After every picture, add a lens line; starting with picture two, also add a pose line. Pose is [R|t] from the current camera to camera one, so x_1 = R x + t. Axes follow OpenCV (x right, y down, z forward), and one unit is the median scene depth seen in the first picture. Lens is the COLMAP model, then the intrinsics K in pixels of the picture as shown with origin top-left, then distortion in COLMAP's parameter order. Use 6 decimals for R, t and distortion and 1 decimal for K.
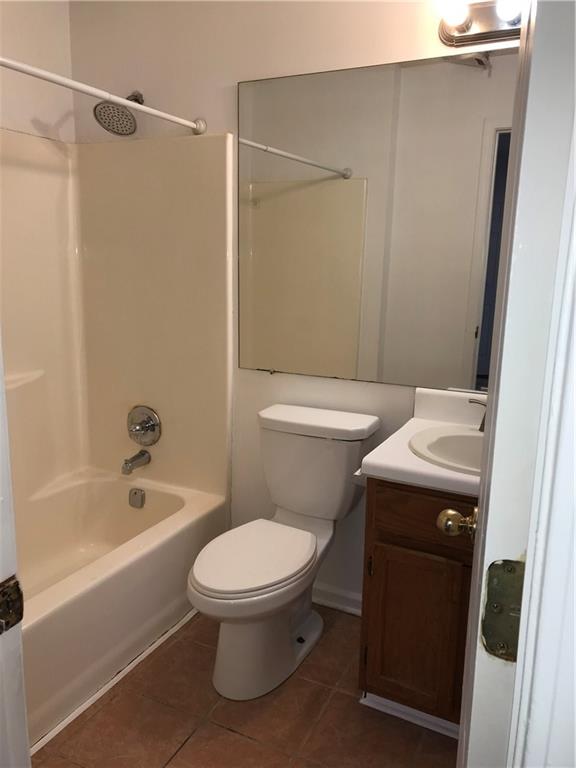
lens RADIAL K [[625.7, 0, 287.9], [0, 625.7, 385.5], [0, 0, 1]] dist [0.037723, -0.037894]
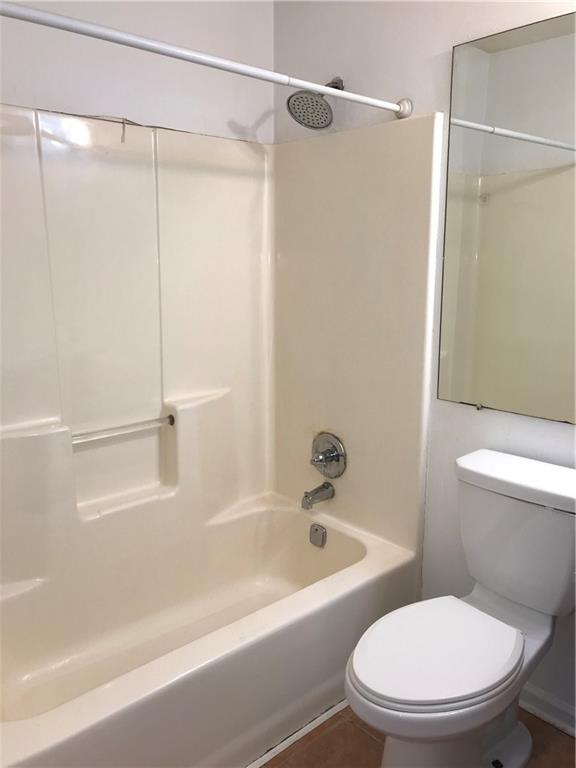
lens RADIAL K [[625.7, 0, 285.9], [0, 625.7, 380.8], [0, 0, 1]] dist [0.037723, -0.037894]
pose [[0.930064, 0.050064, -0.363970, 0.032490], [-0.055662, 0.998438, -0.004900, -0.035045], [0.363156, 0.024816, 0.931398, 0.159712]]
